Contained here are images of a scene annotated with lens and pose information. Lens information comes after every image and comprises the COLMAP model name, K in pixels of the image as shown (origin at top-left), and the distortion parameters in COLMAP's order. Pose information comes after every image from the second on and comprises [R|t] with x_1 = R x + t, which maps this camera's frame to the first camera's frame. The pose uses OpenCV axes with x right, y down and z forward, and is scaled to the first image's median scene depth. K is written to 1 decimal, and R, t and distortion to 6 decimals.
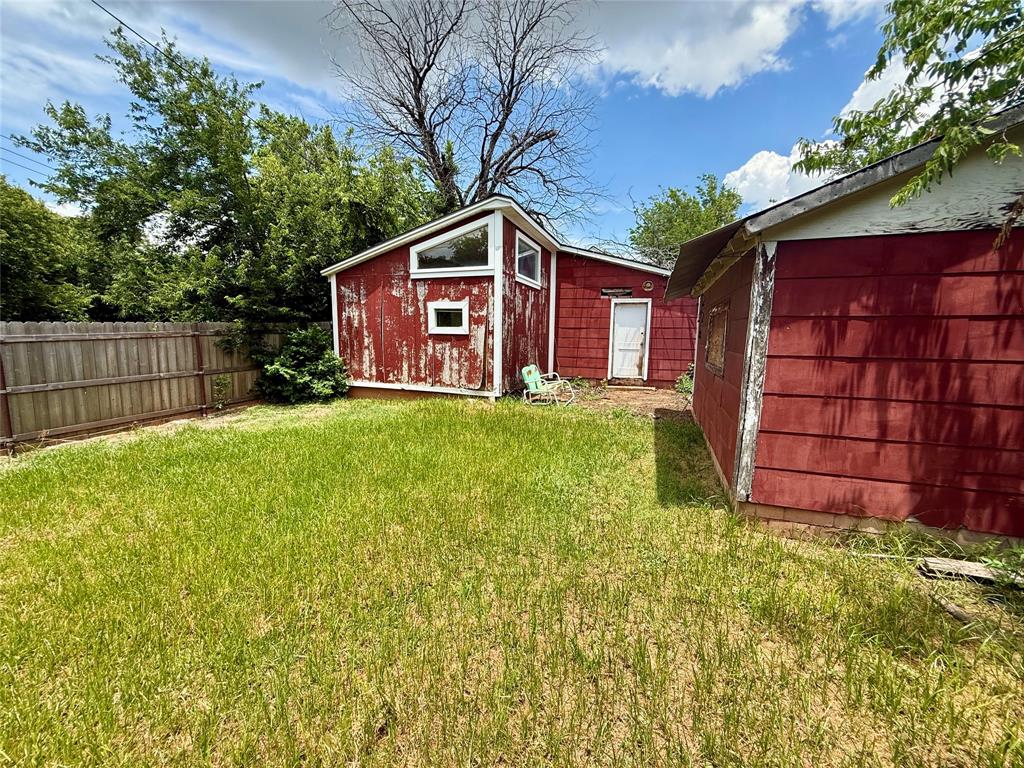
lens RADIAL K [[408.8, 0, 511.4], [0, 408.8, 384.6], [0, 0, 1]] dist [0.000908, -0.000366]
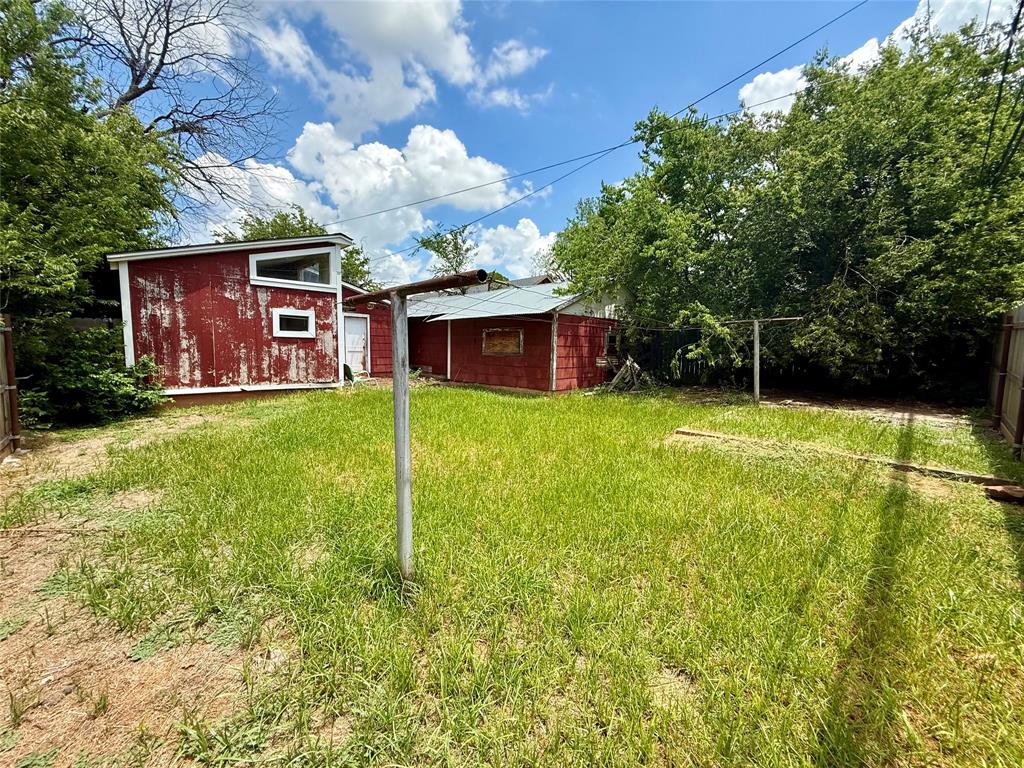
lens RADIAL K [[408.8, 0, 508.5], [0, 408.8, 383.7], [0, 0, 1]] dist [0.000908, -0.000366]
pose [[0.426622, -0.083109, 0.900604, -0.923511], [0.103916, 0.993679, 0.042473, 0.019933], [-0.898441, 0.075467, 0.432561, -0.032381]]
